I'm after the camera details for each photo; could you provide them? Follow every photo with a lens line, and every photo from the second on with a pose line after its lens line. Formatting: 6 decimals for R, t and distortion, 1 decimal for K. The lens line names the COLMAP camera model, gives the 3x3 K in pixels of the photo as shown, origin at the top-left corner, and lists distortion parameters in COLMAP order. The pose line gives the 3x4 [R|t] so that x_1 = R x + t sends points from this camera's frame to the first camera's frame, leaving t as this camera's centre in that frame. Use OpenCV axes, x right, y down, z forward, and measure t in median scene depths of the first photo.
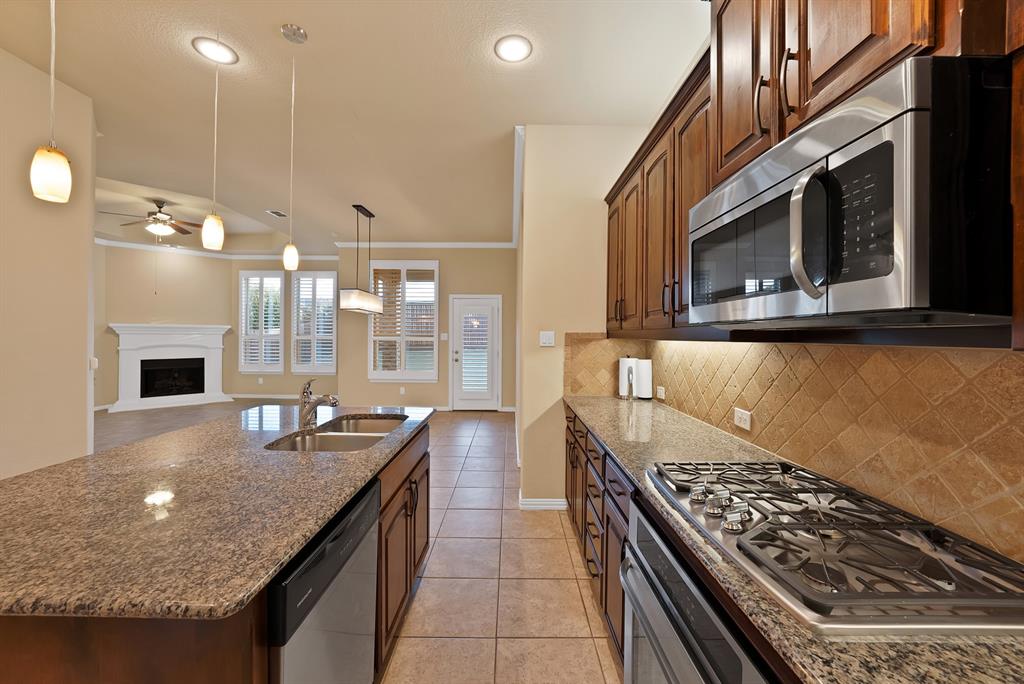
lens RADIAL K [[390.3, 0, 512.0], [0, 390.3, 335.1], [0, 0, 1]] dist [-0.015509, 0.000671]
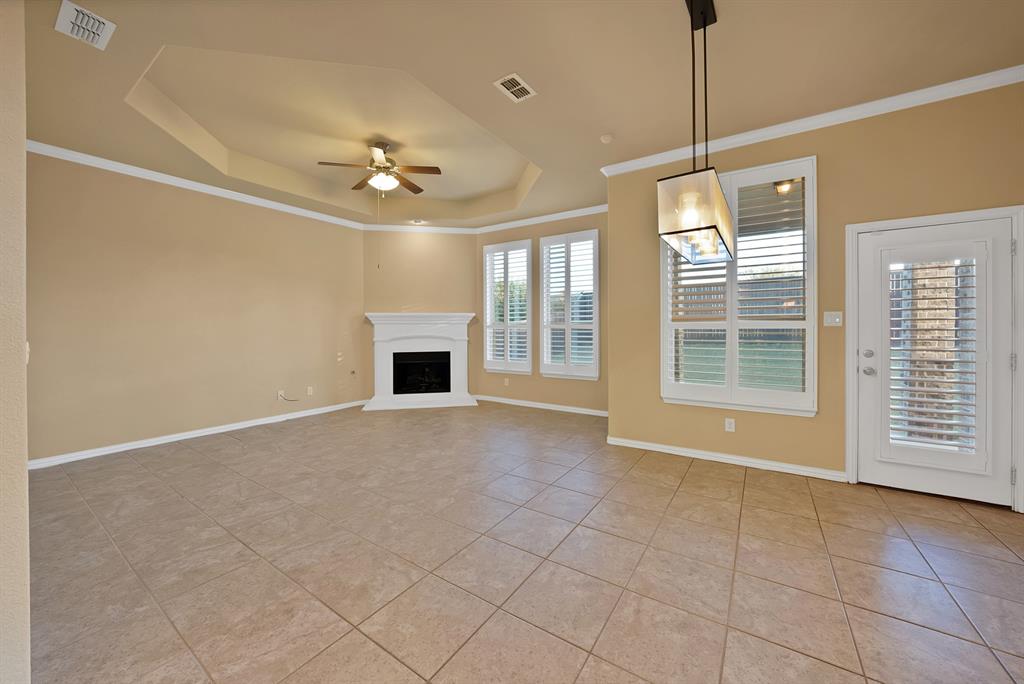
lens RADIAL K [[373.5, 0, 529.6], [0, 373.5, 330.7], [0, 0, 1]] dist [-0.022019, 0.002761]
pose [[0.856645, -0.005707, -0.515875, -0.263033], [0.009006, 0.999952, 0.003892, 0.013590], [0.515828, -0.007980, 0.856655, 0.460257]]
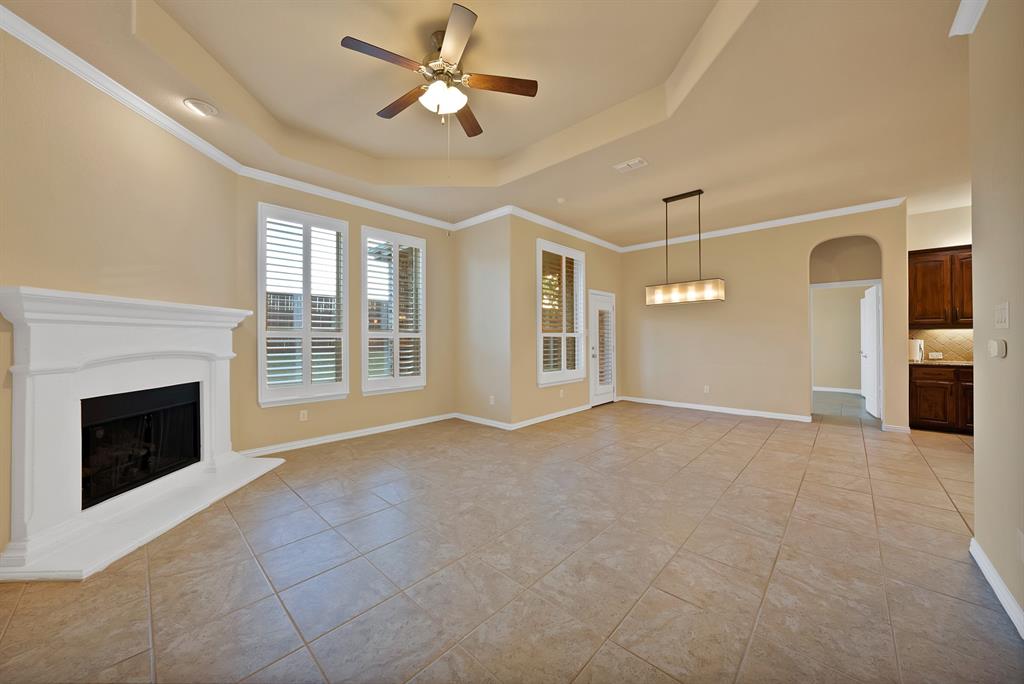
lens RADIAL K [[373.5, 0, 476.9], [0, 373.5, 334.3], [0, 0, 1]] dist [-0.022019, 0.002761]
pose [[0.686199, -0.001194, 0.727412, -1.060305], [0.007743, 0.999954, -0.005663, 0.012283], [-0.727372, 0.009518, 0.686177, 0.579614]]
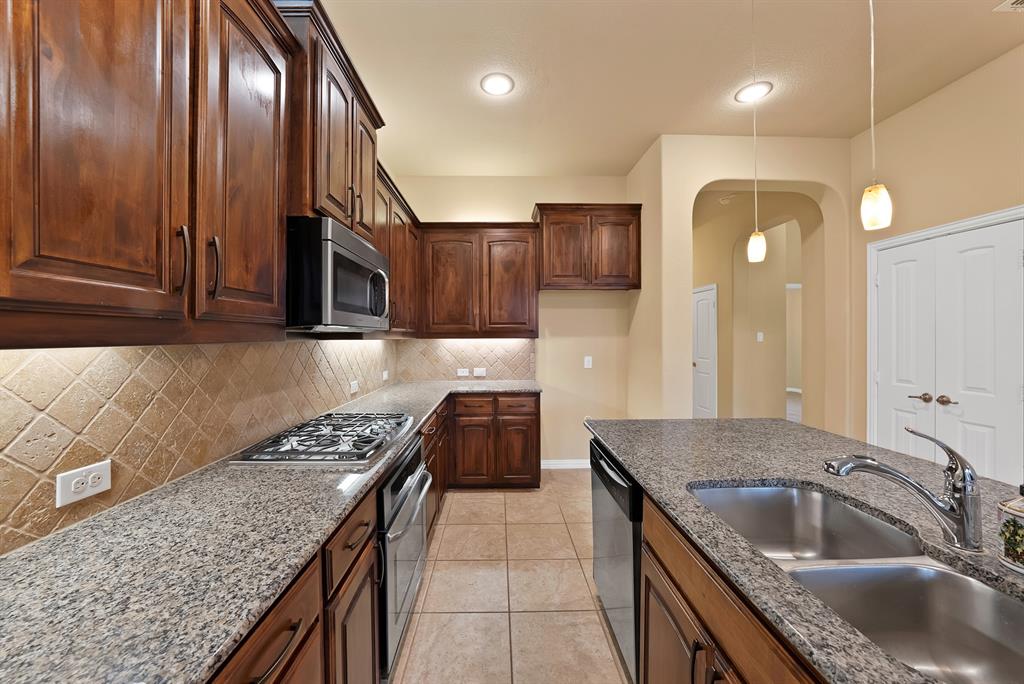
lens RADIAL K [[369.7, 0, 512.3], [0, 369.7, 339.1], [0, 0, 1]] dist [-0.015013, -0.000102]
pose [[-0.999017, -0.004953, -0.044046, 0.000132], [-0.005167, 0.999975, 0.004736, 0.000665], [0.044021, 0.004959, -0.999018, 0.404257]]
